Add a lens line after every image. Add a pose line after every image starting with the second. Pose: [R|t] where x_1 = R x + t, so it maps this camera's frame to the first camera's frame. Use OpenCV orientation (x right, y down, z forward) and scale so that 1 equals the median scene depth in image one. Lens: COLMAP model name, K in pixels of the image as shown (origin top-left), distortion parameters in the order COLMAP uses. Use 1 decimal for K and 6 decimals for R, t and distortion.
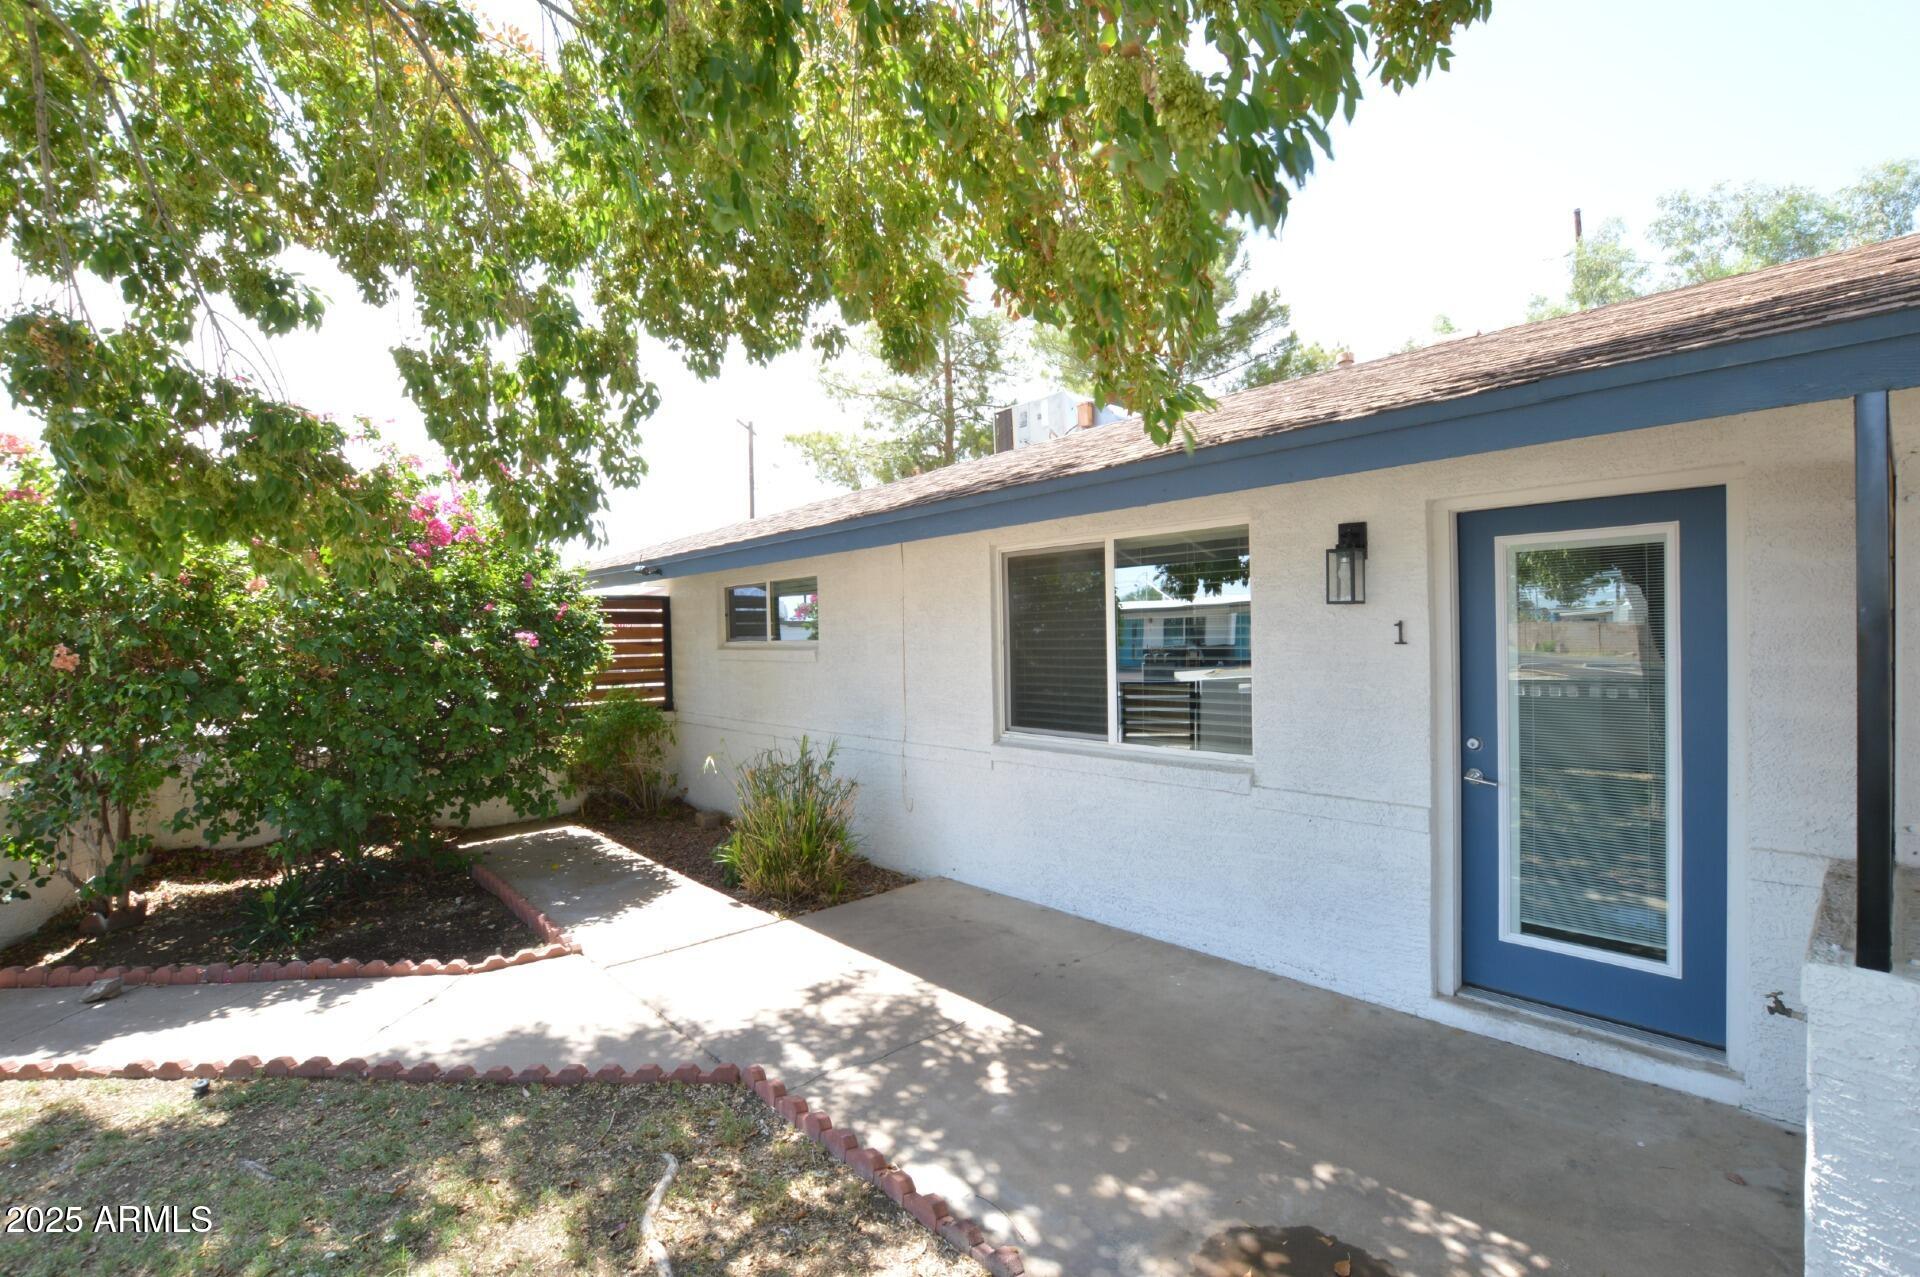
lens RADIAL K [[865.5, 0, 962.7], [0, 865.5, 641.7], [0, 0, 1]] dist [-0.034197, 0.003789]
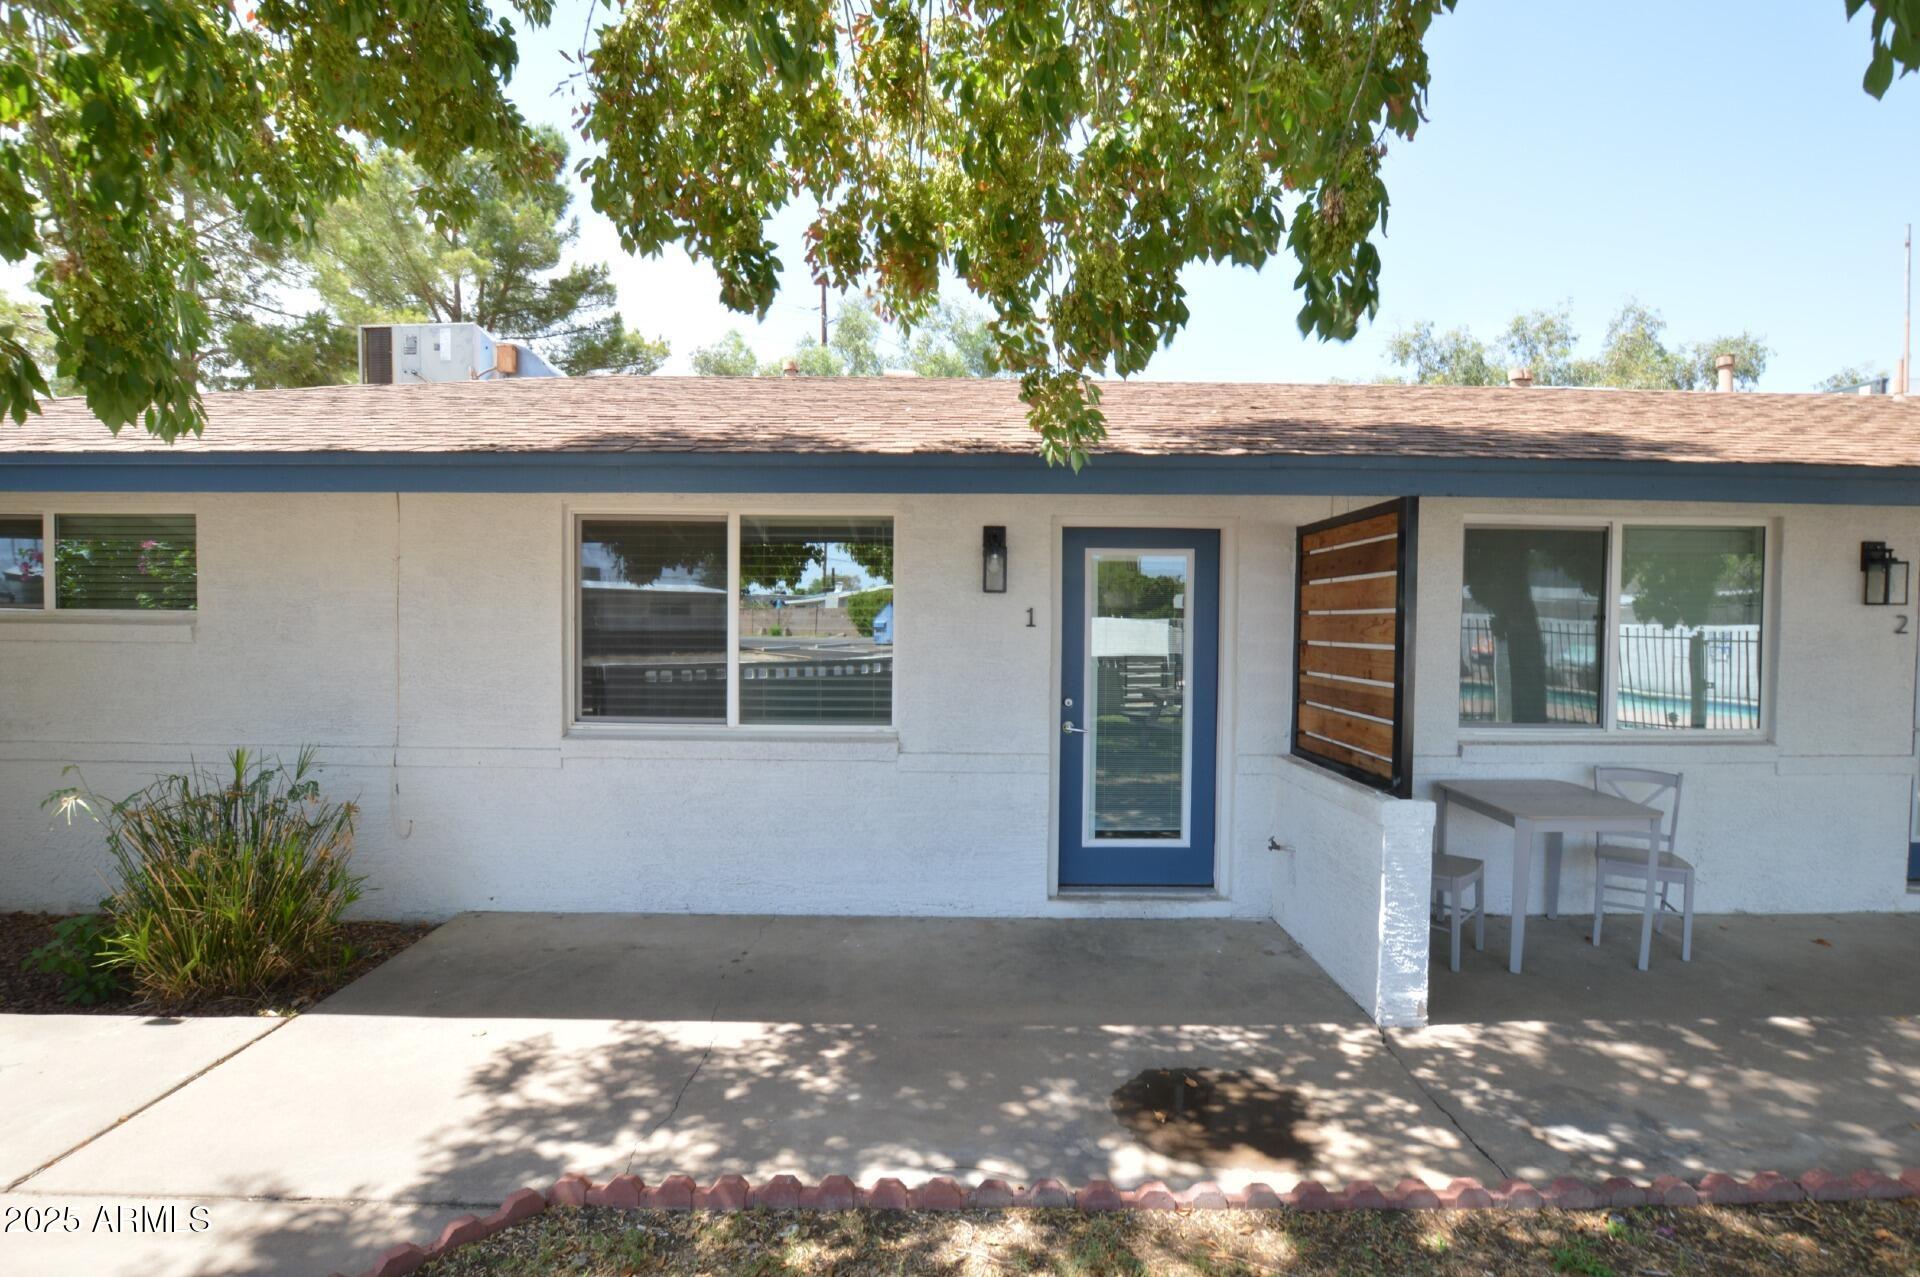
lens RADIAL K [[865.5, 0, 965.4], [0, 865.5, 629.3], [0, 0, 1]] dist [-0.034197, 0.003789]
pose [[0.659405, 0.013843, 0.751660, -0.454507], [-0.015423, 0.999869, -0.004883, 0.013018], [-0.751629, -0.008373, 0.659532, 0.204286]]
